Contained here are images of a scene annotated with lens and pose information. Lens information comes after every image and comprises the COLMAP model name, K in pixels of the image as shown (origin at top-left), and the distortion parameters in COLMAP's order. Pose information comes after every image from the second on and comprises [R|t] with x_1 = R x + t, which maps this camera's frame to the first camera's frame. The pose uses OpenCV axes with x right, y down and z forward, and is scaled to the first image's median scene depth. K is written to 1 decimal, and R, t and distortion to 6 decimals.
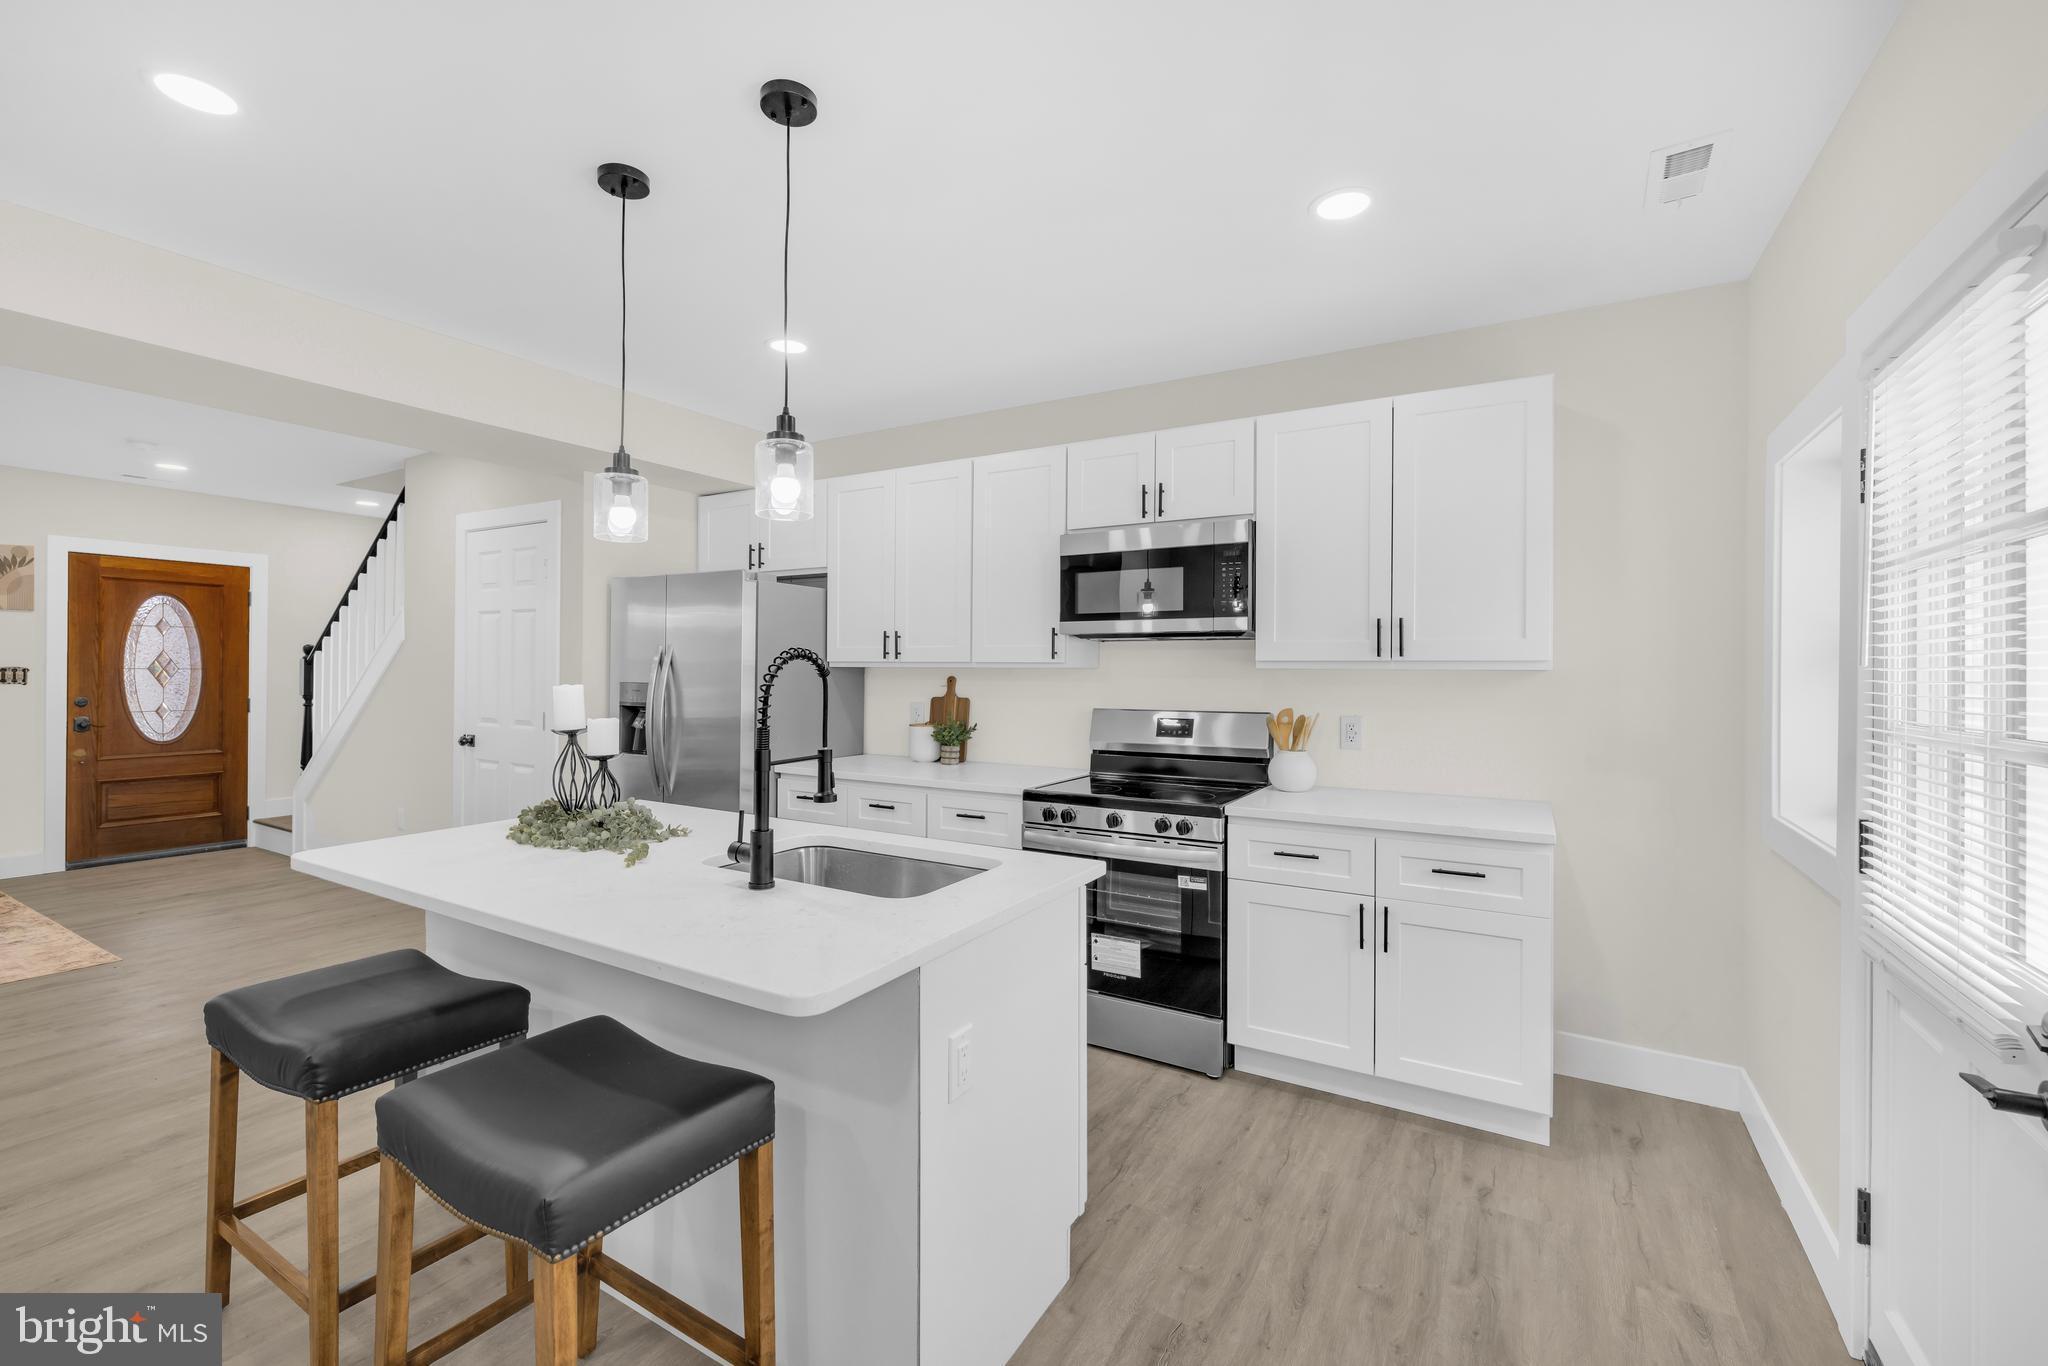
lens RADIAL K [[862.3, 0, 1009.4], [0, 862.3, 670.1], [0, 0, 1]] dist [0.010611, -0.004748]
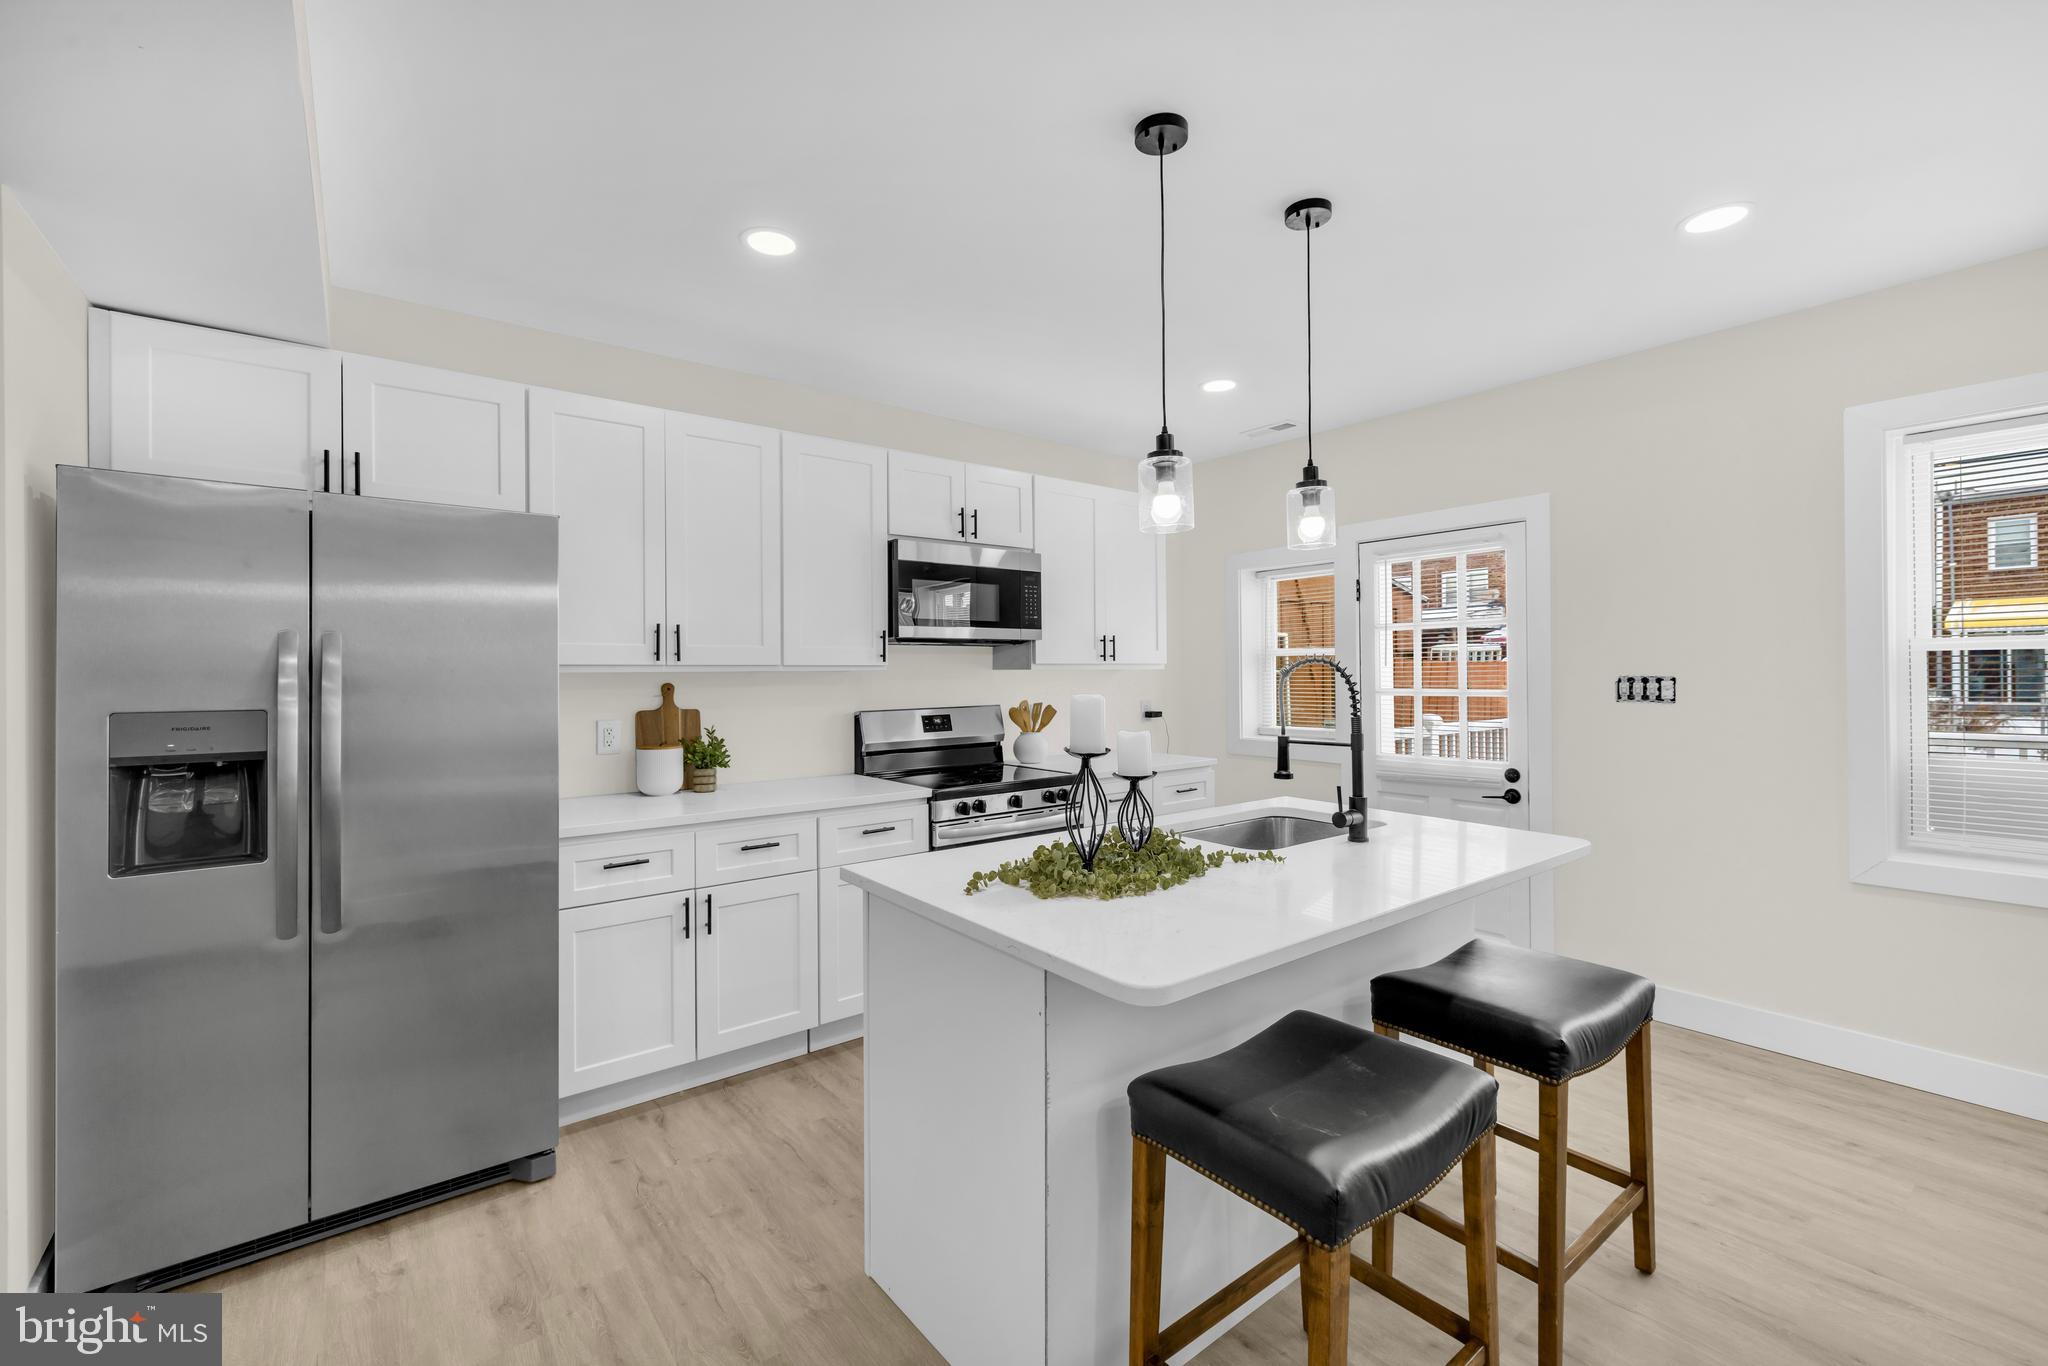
lens RADIAL K [[862.3, 0, 1009.4], [0, 862.3, 670.1], [0, 0, 1]] dist [0.010611, -0.004748]
pose [[0.368529, -0.006375, 0.929594, -0.880920], [0.011176, 0.999935, 0.002427, -0.004586], [-0.929549, 0.009495, 0.368576, 0.535024]]
